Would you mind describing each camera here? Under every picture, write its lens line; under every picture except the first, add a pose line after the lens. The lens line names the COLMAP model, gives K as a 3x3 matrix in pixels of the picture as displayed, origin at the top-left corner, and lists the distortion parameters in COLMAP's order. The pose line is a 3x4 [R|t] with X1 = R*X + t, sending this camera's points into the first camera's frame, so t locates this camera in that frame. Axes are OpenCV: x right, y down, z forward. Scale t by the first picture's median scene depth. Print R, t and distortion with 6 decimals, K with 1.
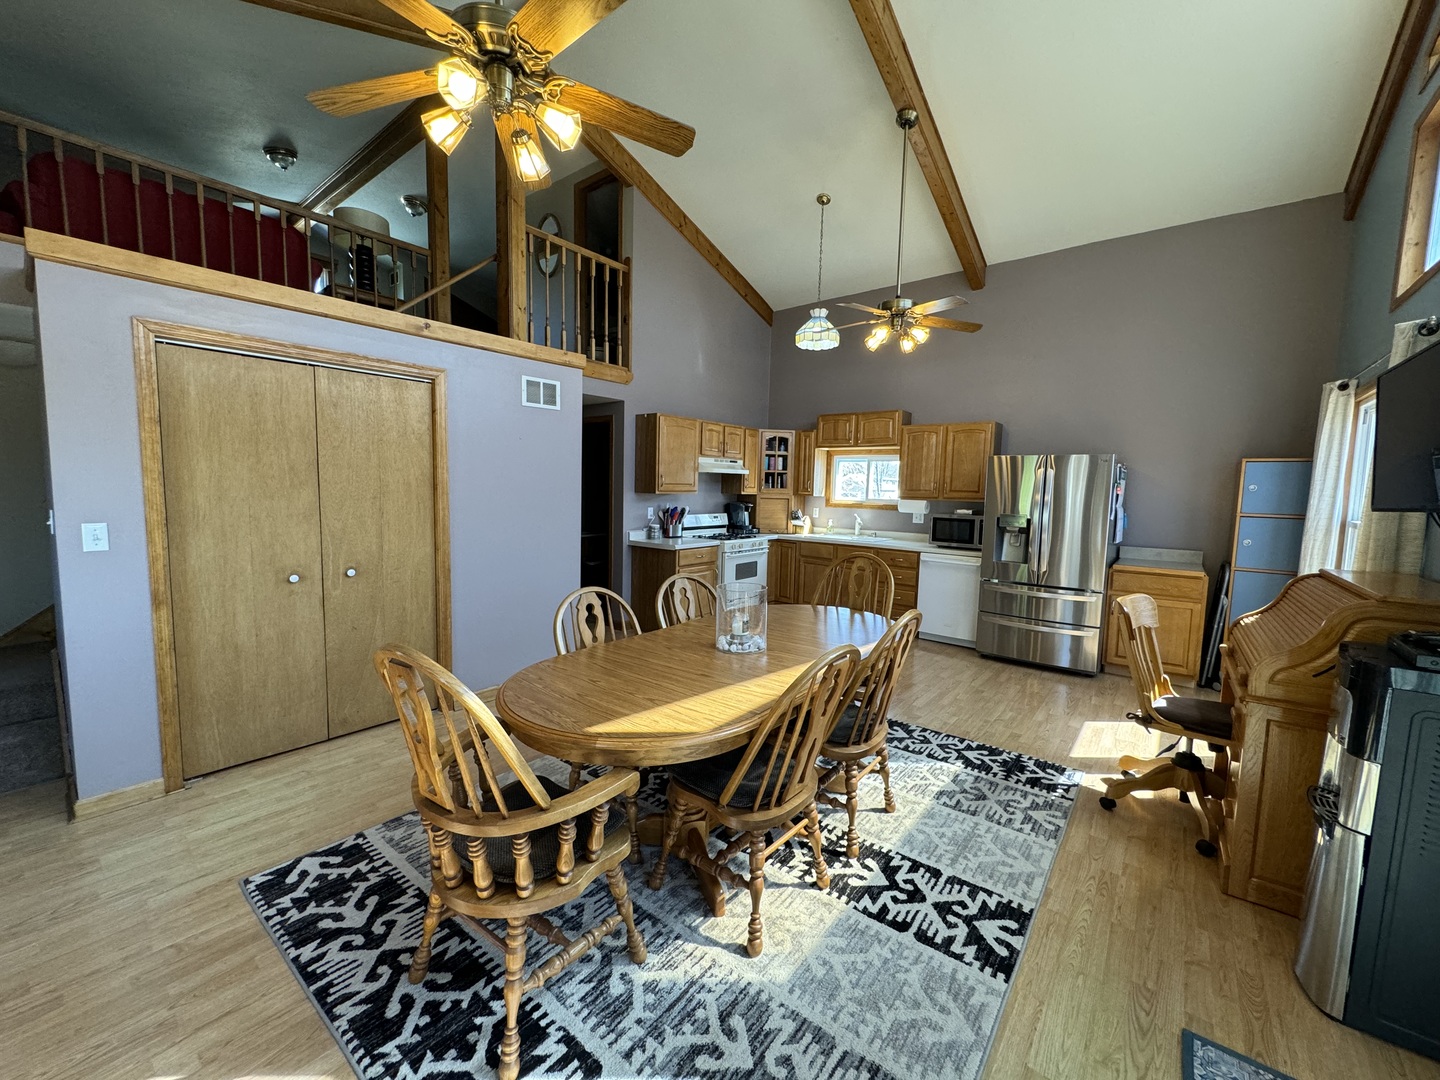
lens RADIAL K [[574.0, 0, 718.5], [0, 574.0, 541.9], [0, 0, 1]] dist [-0.003797, 0.000397]
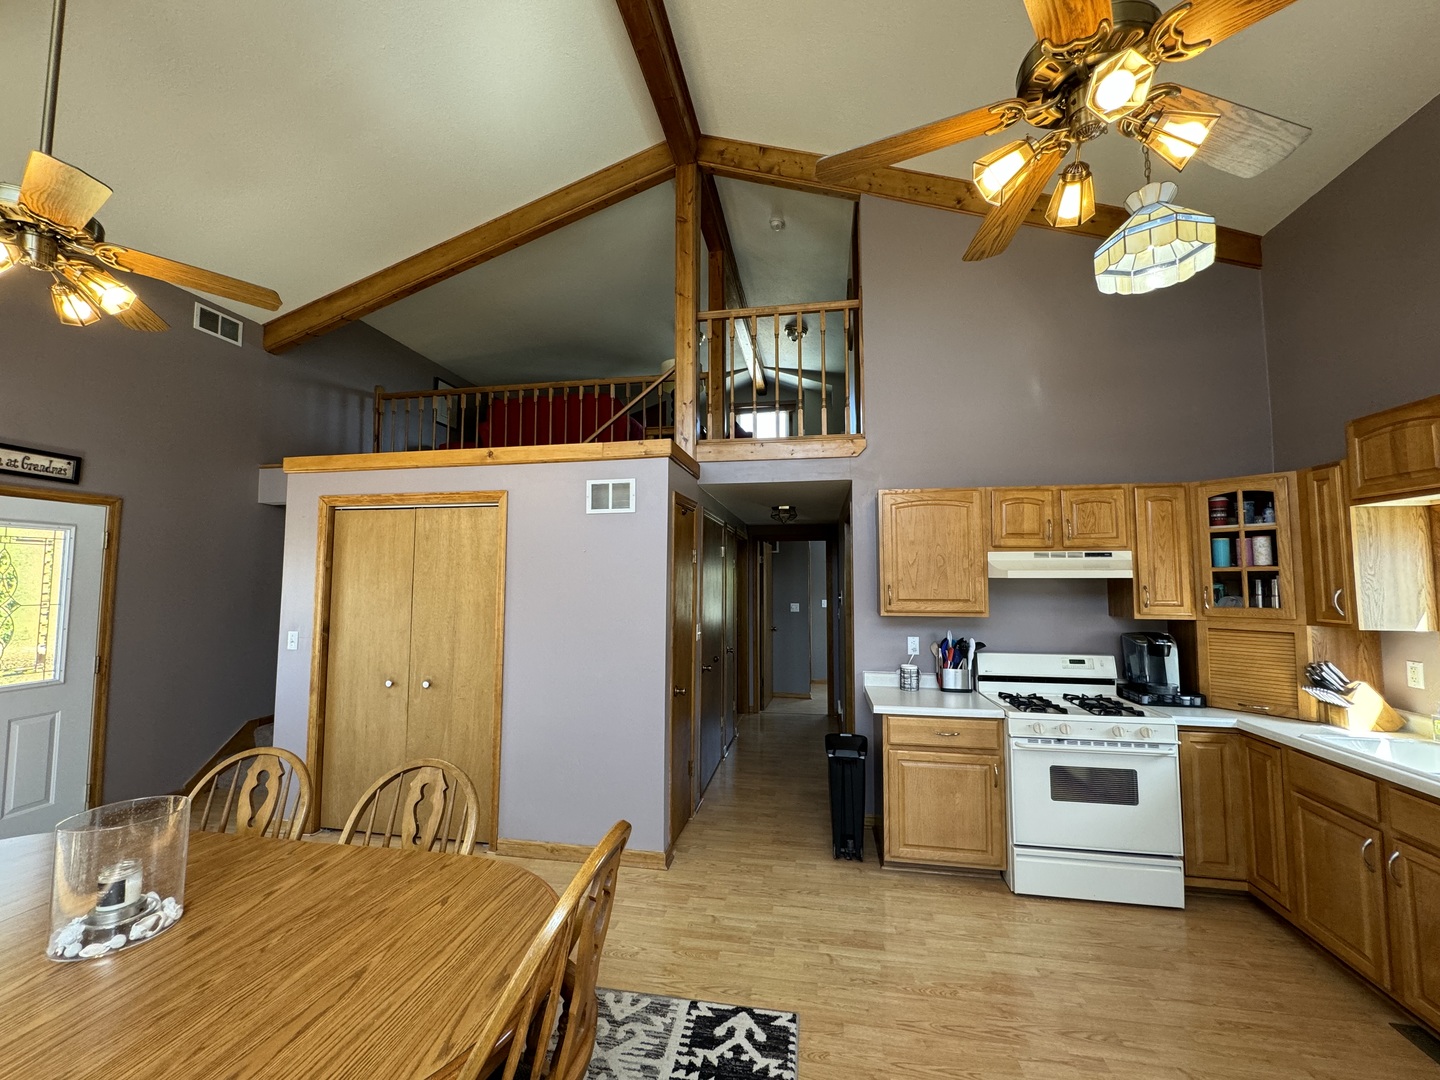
lens RADIAL K [[574.0, 0, 721.7], [0, 574.0, 539.1], [0, 0, 1]] dist [-0.003797, 0.000397]
pose [[0.478098, -0.087705, -0.873917, 0.326159], [-0.077616, 0.986890, -0.141505, -0.058110], [0.874871, 0.135483, 0.465022, 0.490593]]
